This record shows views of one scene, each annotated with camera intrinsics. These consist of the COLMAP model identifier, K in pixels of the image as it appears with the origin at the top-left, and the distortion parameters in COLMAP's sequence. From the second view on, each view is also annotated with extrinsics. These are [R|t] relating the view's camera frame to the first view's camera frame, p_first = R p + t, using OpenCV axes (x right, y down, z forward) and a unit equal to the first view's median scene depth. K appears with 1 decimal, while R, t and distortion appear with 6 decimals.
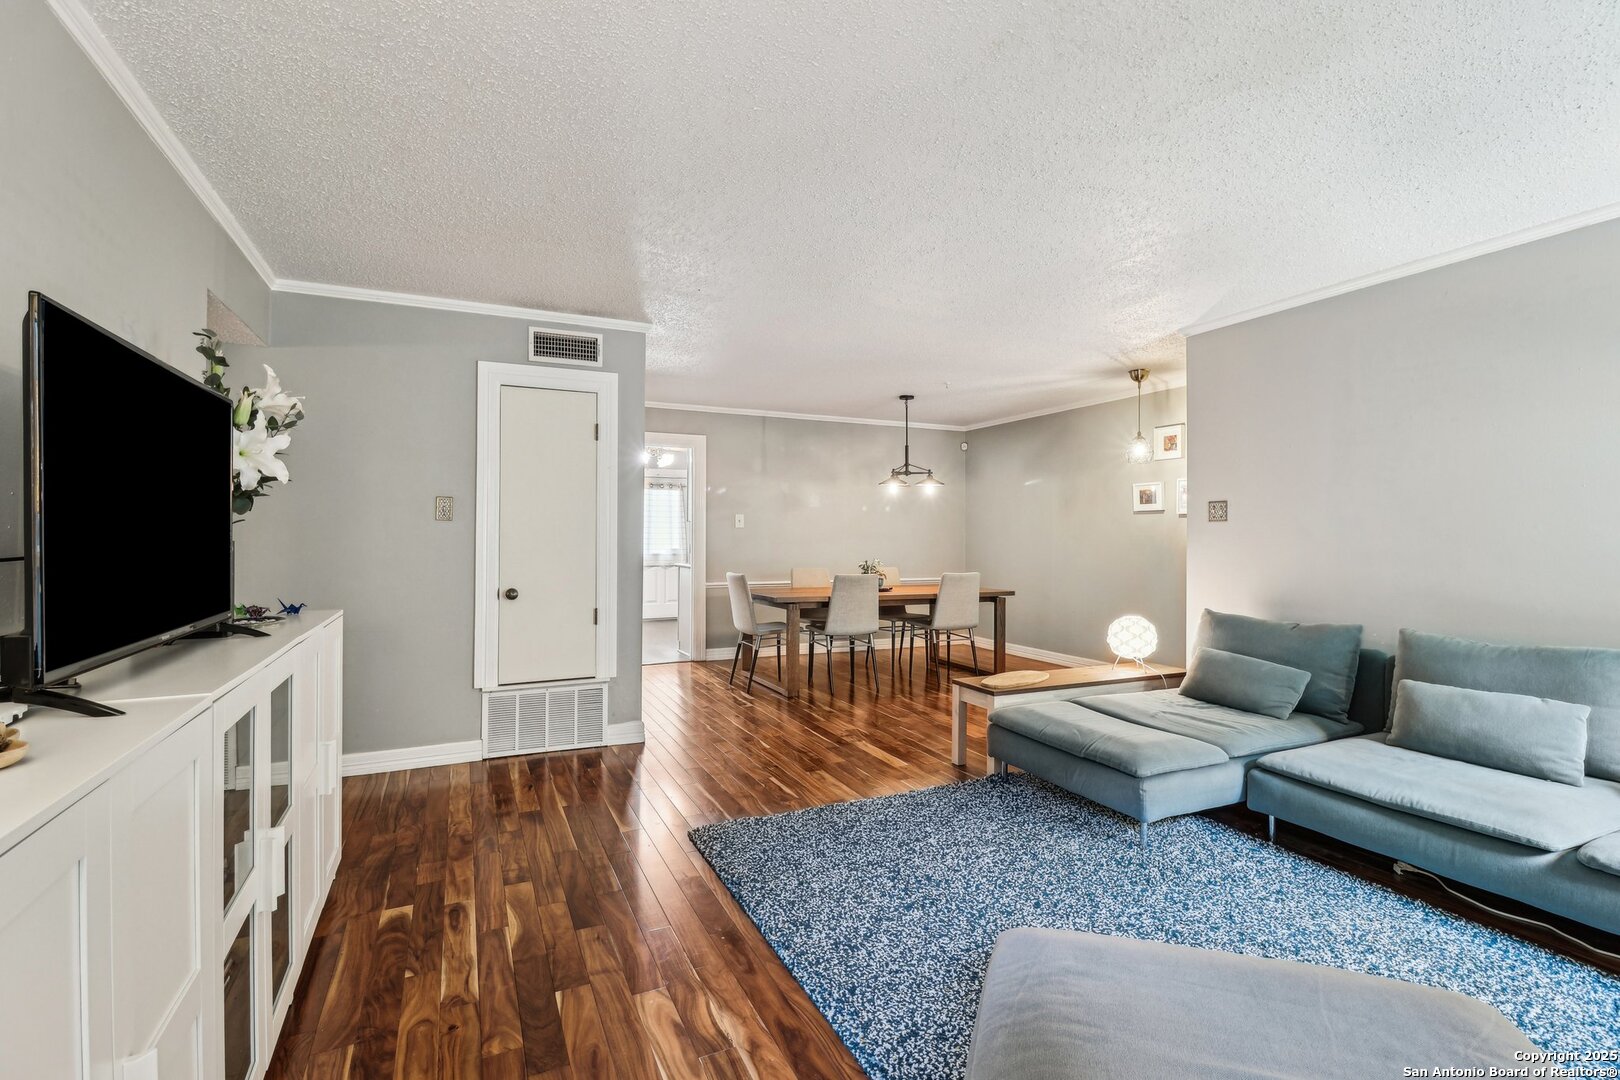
lens RADIAL K [[749.4, 0, 824.8], [0, 749.4, 539.4], [0, 0, 1]] dist [0.002801, 0.000736]
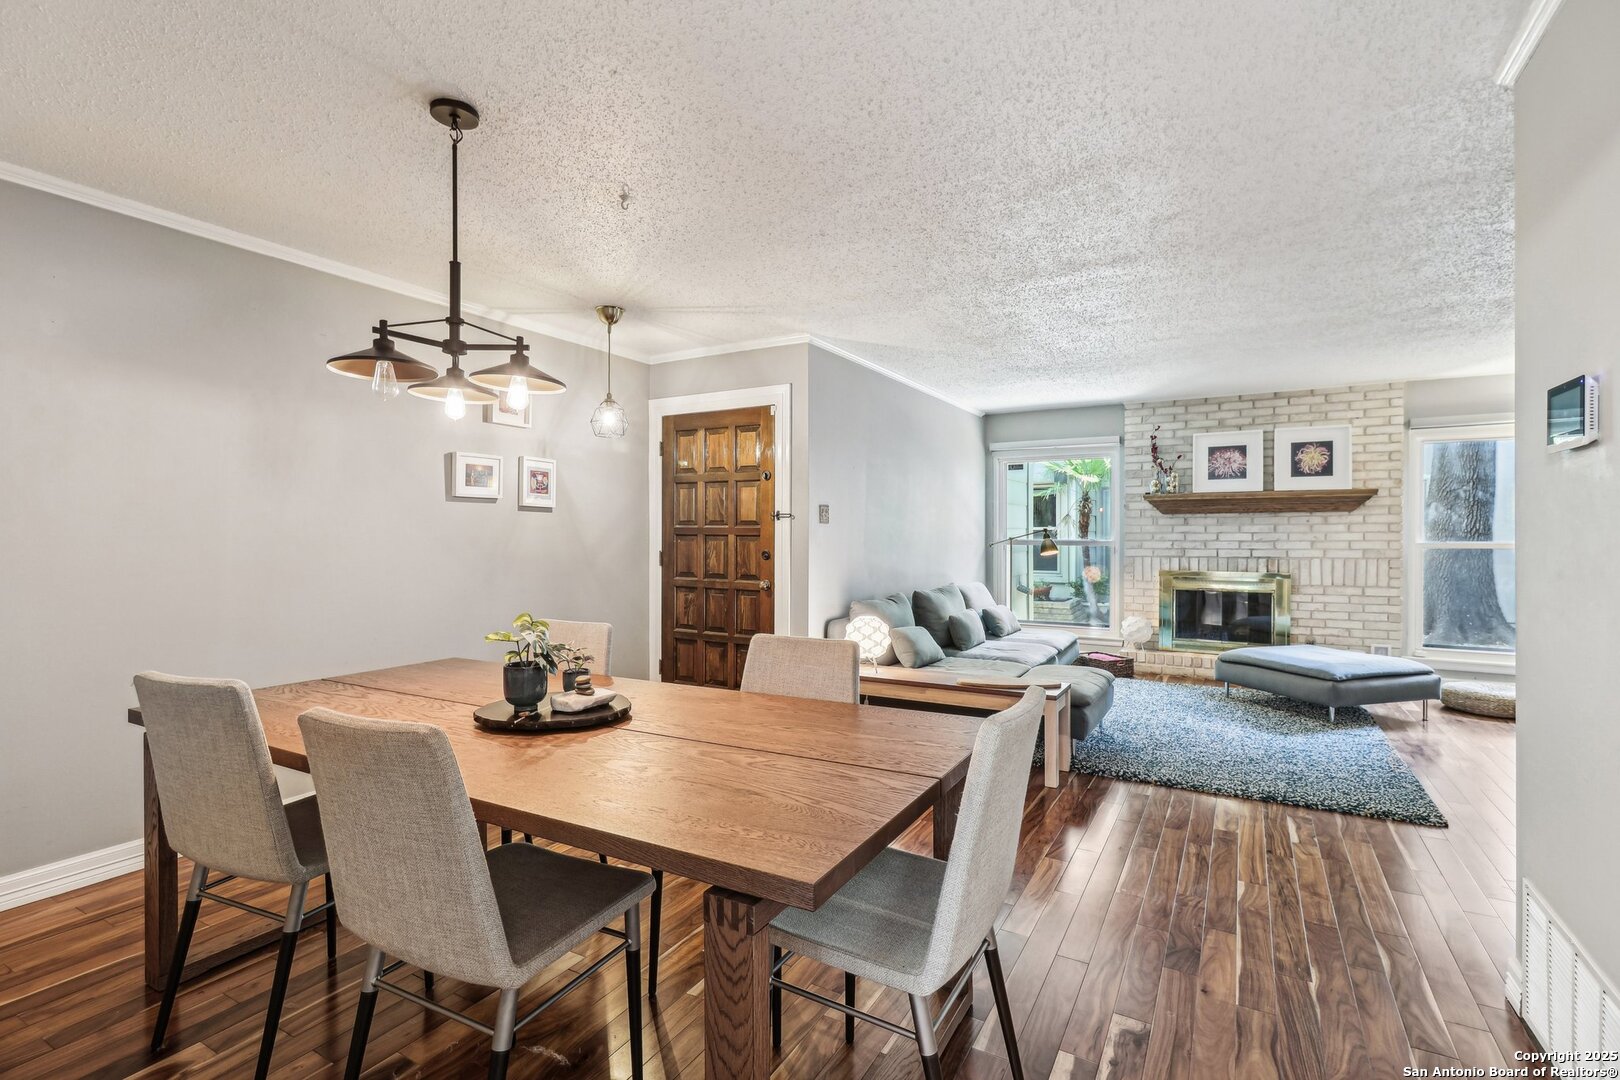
lens RADIAL K [[749.4, 0, 824.8], [0, 749.4, 539.4], [0, 0, 1]] dist [0.002801, 0.000736]
pose [[-0.573668, -0.005722, 0.819068, -0.292112], [0.002016, 0.999963, 0.008397, -0.008087], [-0.819085, 0.006469, -0.573635, 1.244808]]
